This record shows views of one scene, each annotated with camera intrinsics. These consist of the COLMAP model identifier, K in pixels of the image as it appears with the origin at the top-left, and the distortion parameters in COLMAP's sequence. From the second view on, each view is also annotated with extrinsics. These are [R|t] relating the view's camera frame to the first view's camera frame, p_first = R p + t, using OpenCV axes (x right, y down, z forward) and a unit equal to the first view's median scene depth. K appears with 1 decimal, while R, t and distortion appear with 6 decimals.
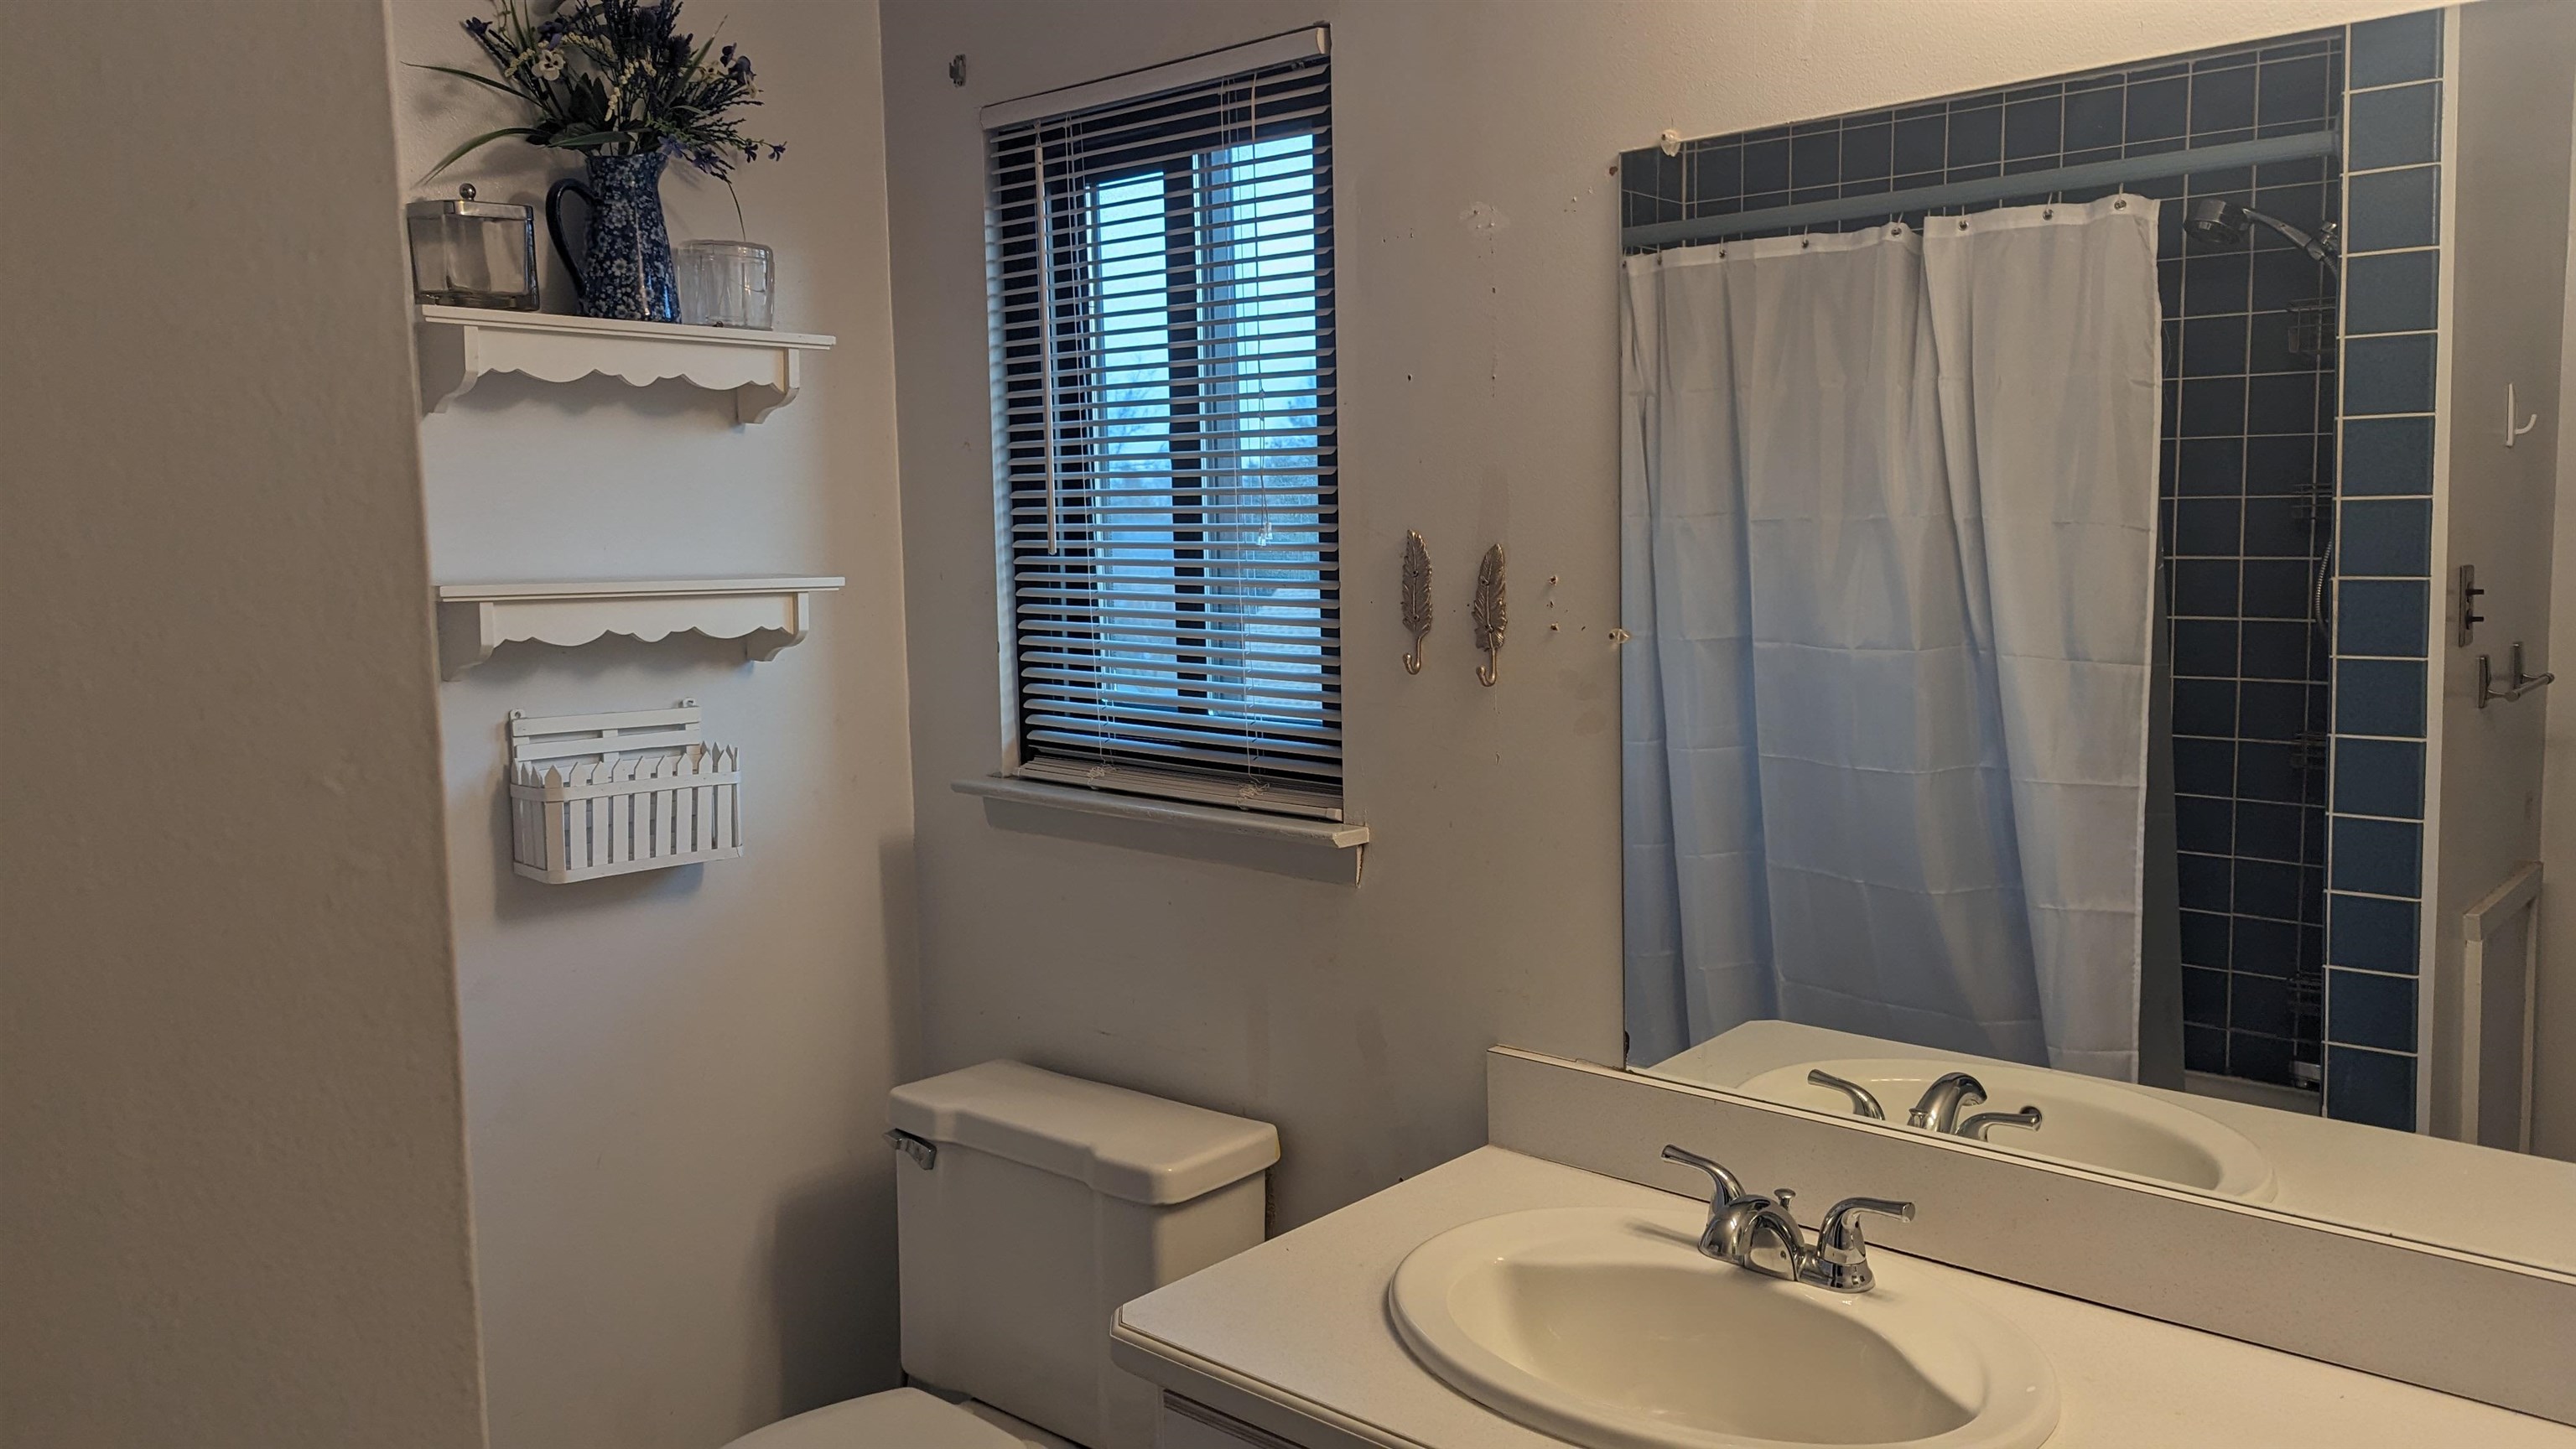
lens RADIAL K [[1815.2, 0, 1275.5], [0, 1815.2, 705.9], [0, 0, 1]] dist [0.063199, -0.050335]
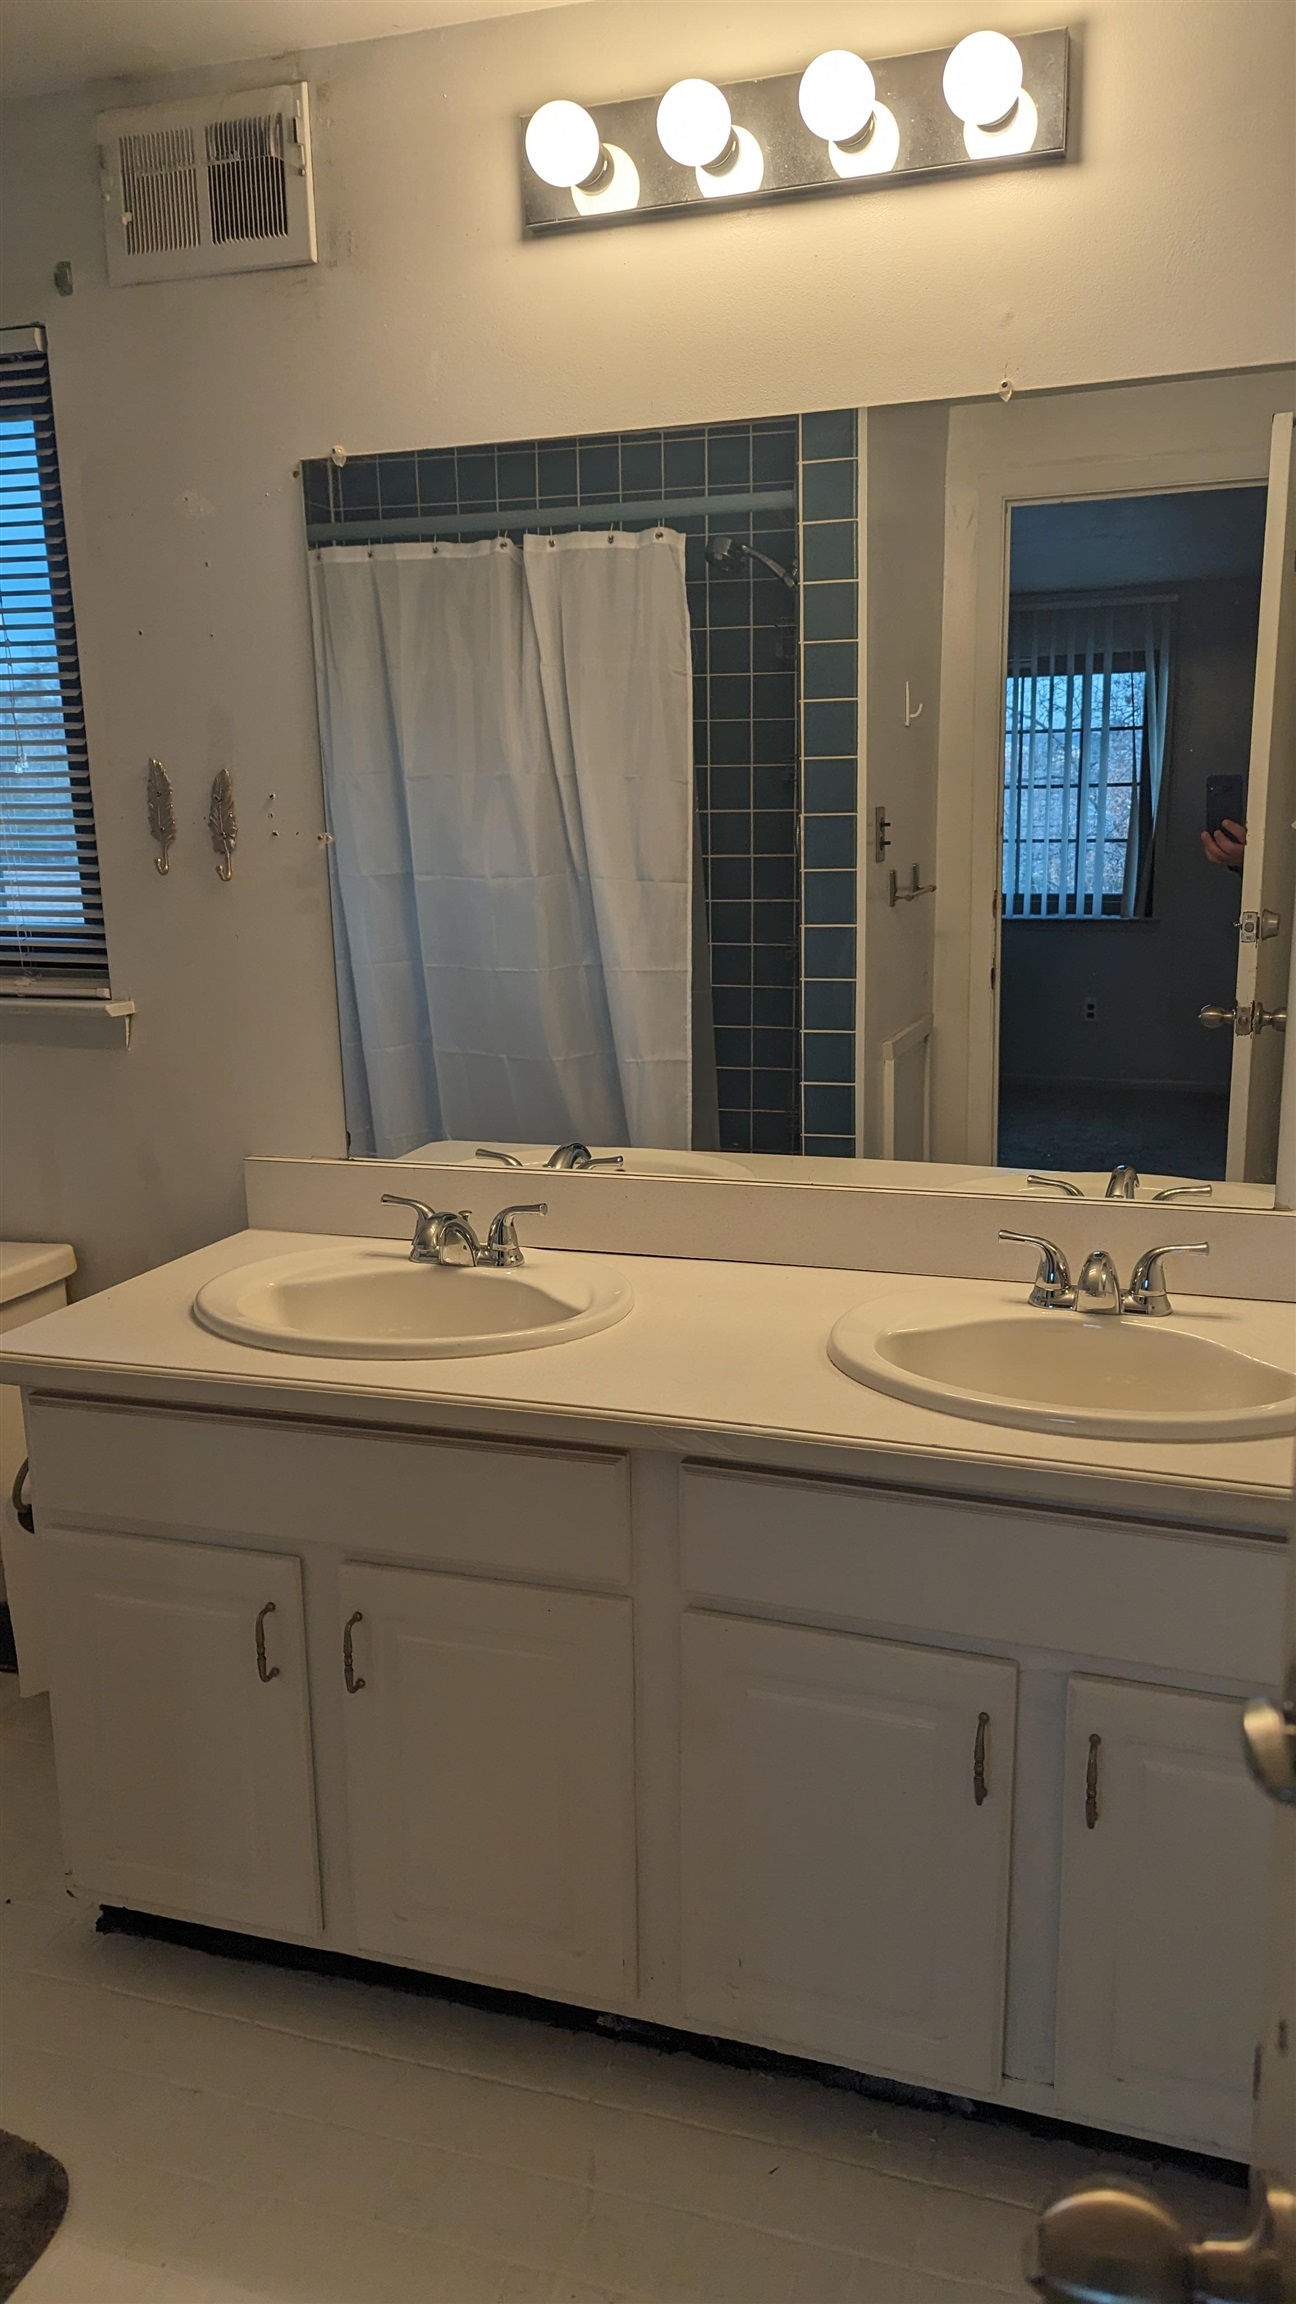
lens RADIAL K [[1623.5, 0, 633.8], [0, 1623.5, 1162.7], [0, 0, 1]] dist [0.063199, -0.050335]
pose [[0.922558, -0.080866, 0.377291, -0.054450], [0.038881, 0.992298, 0.117611, 0.048468], [-0.383896, -0.093834, 0.918596, -0.157715]]
